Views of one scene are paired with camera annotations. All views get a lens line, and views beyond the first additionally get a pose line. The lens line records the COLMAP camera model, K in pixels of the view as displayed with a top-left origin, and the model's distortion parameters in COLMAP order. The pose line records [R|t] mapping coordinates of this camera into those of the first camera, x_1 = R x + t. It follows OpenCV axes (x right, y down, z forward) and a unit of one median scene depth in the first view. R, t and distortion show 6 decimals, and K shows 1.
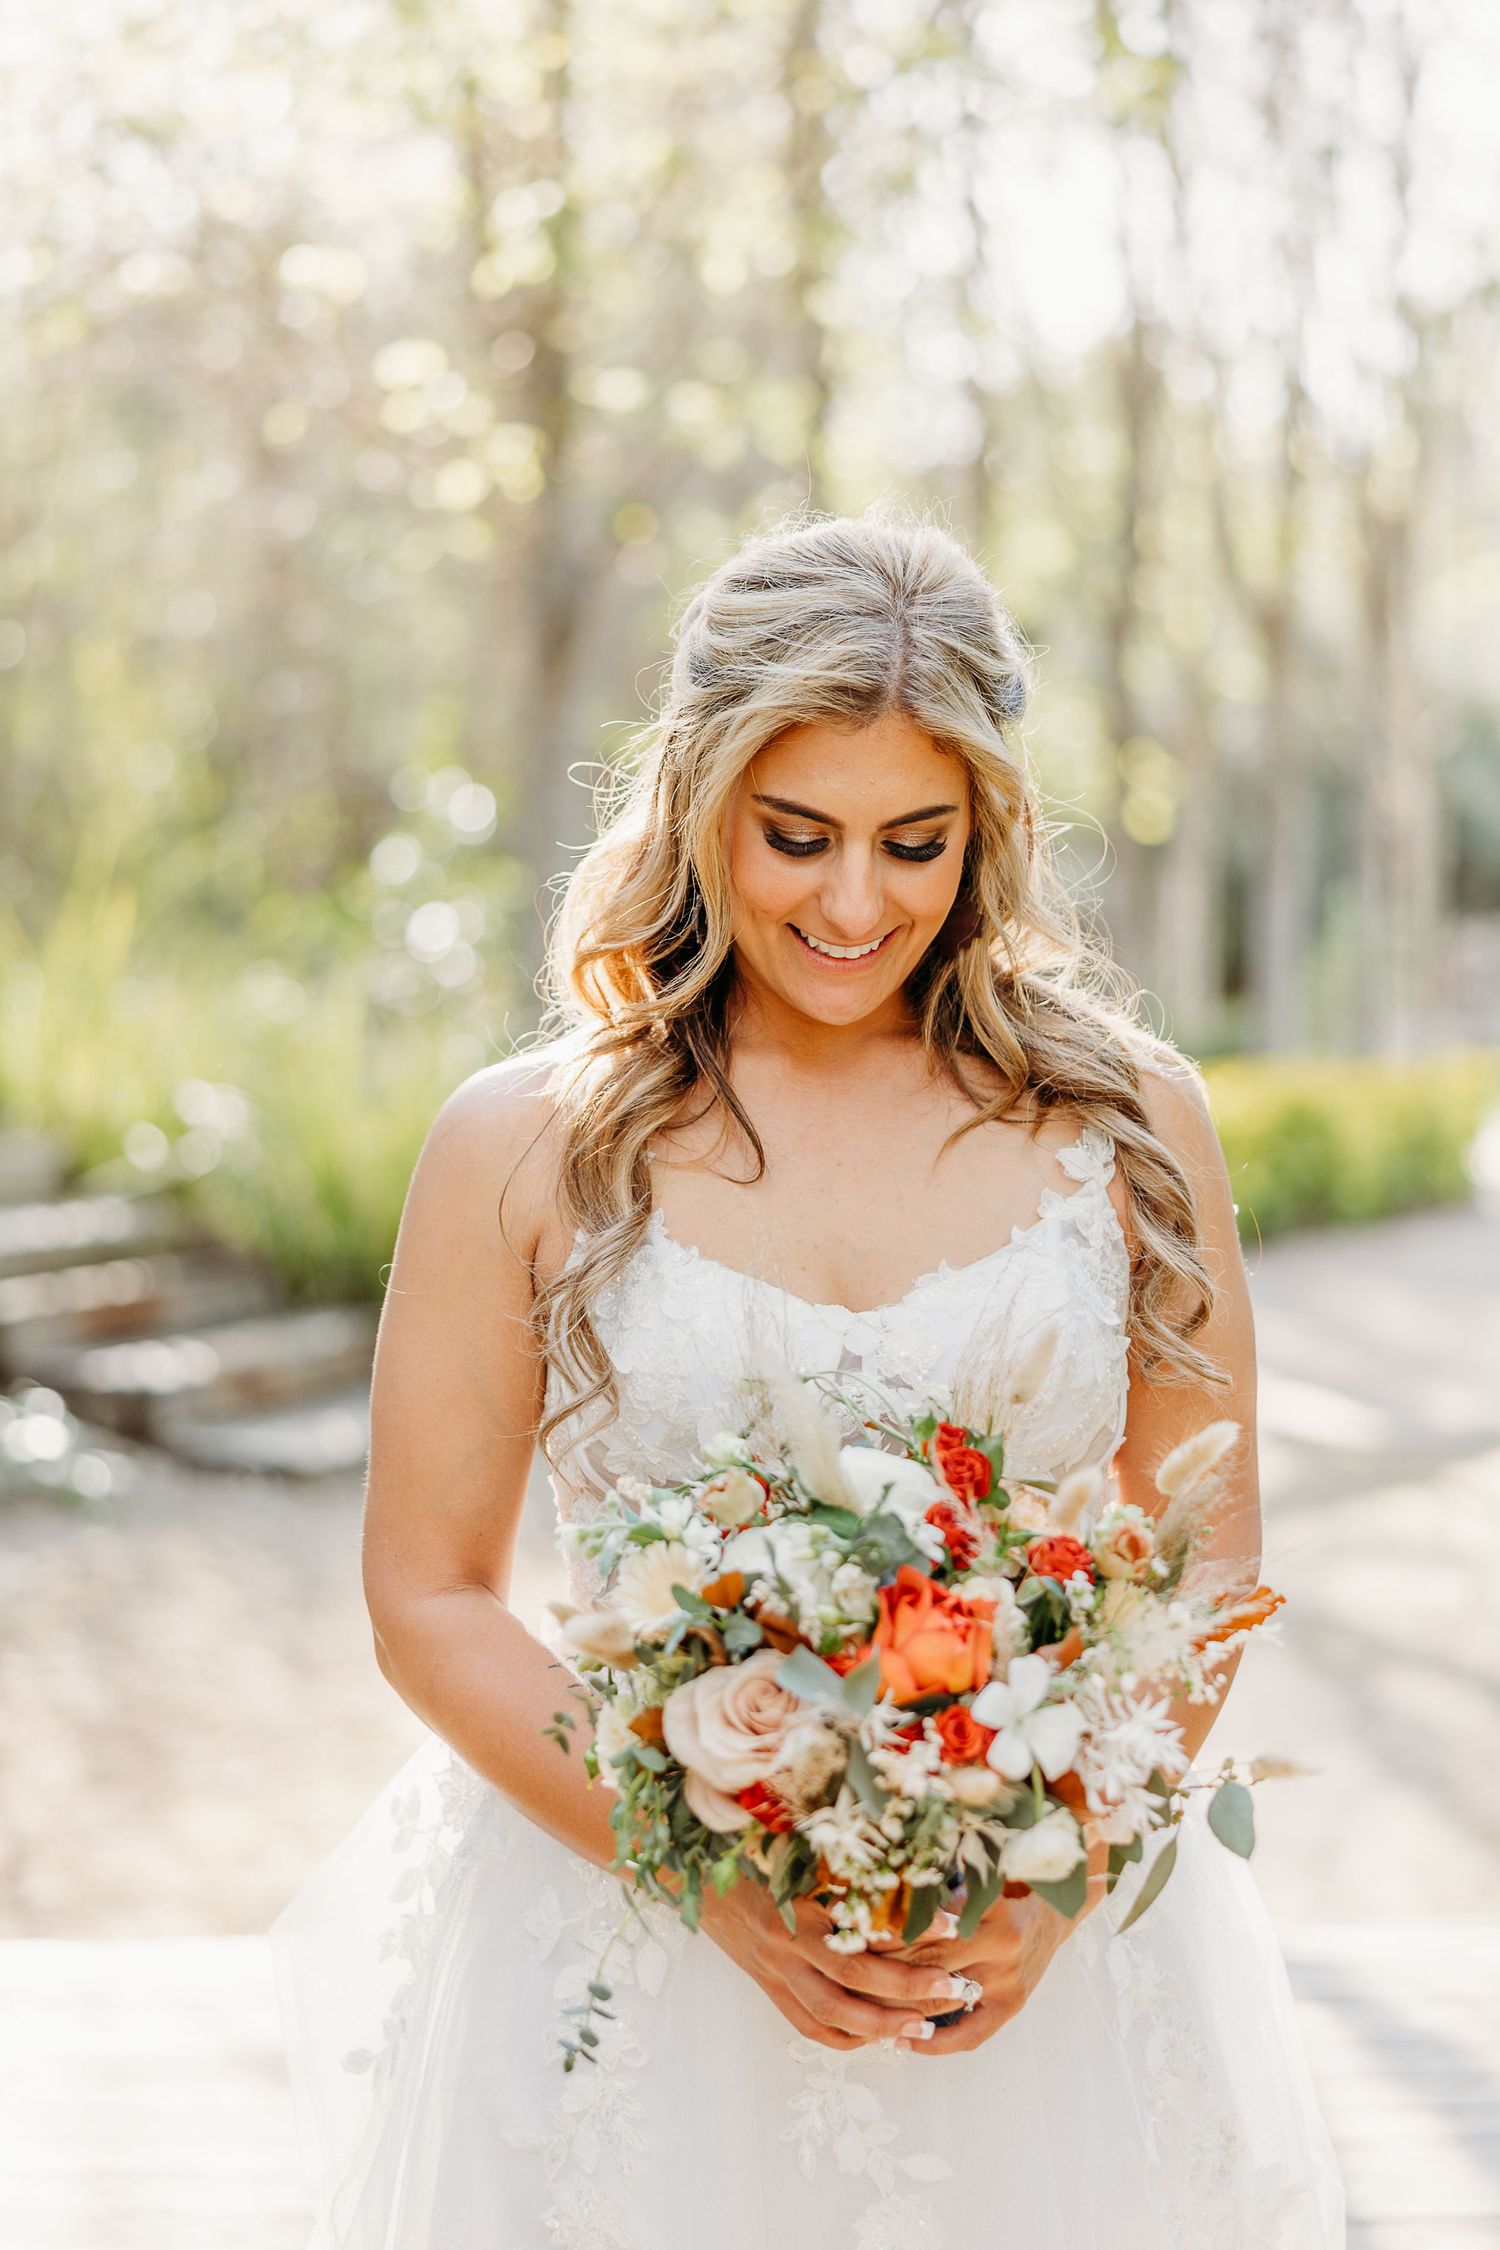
lens RADIAL K [[4976.4, 0, 750.0], [0, 4976.4, 1125.0], [0, 0, 1]] dist [-0.037298, -0.385273]
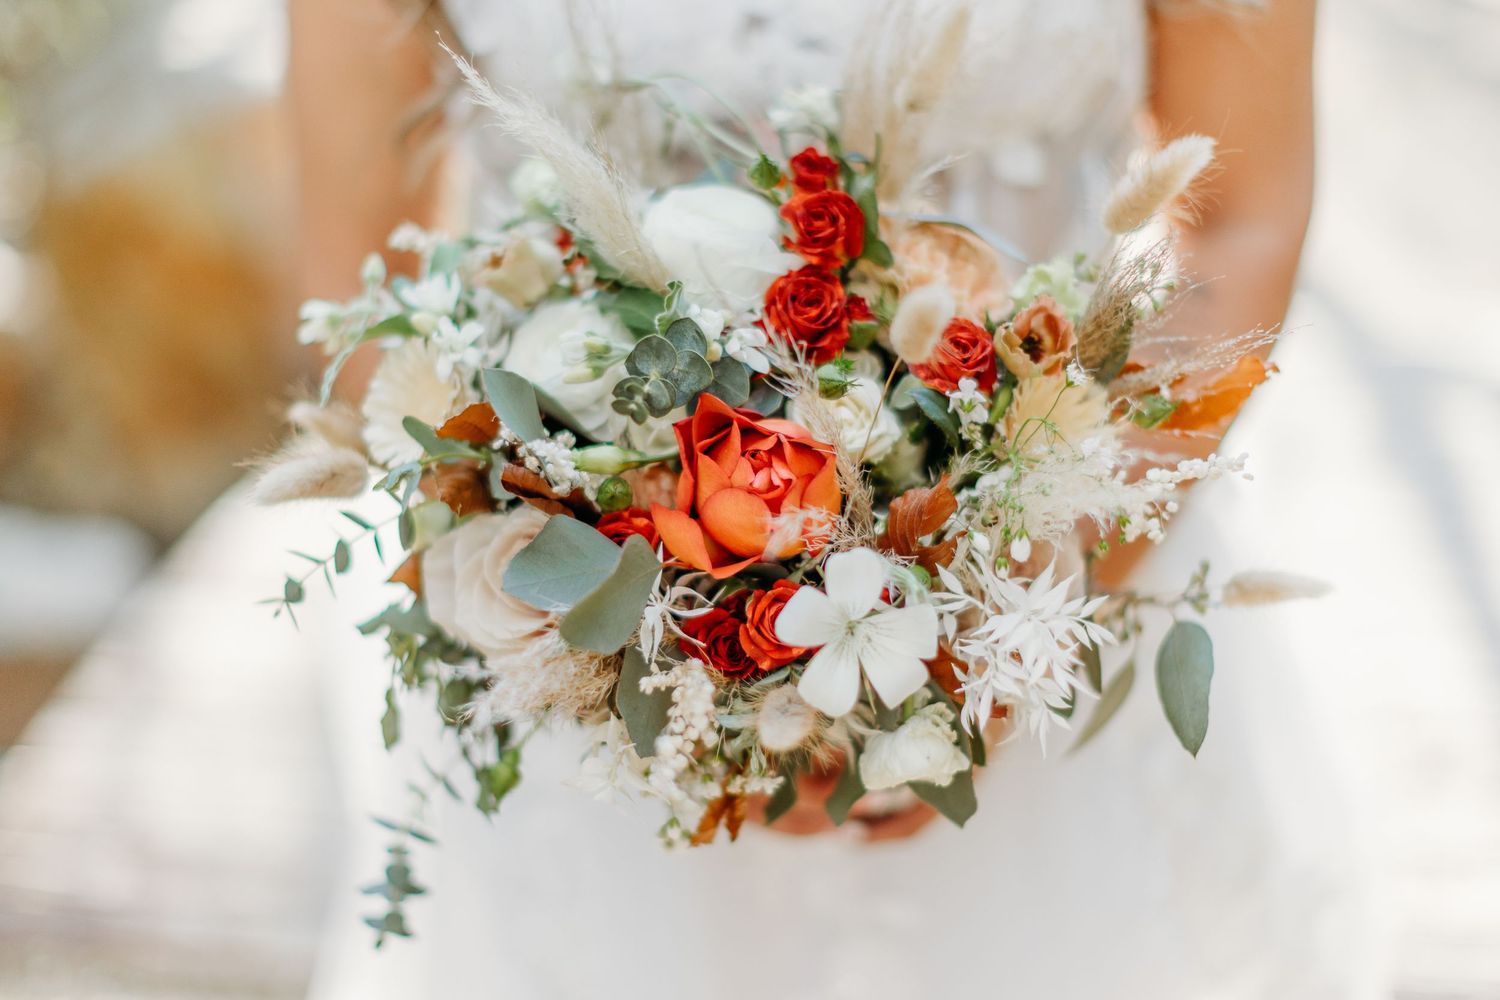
lens RADIAL K [[2249.9, 0, 750.0], [0, 2249.9, 500.0], [0, 0, 1]] dist [0.030835, 0.022238]
pose [[0.977680, 0.019292, -0.209210, 0.104091], [0.063223, 0.922606, 0.380528, -0.020733], [0.200360, -0.385262, 0.900794, 0.690302]]
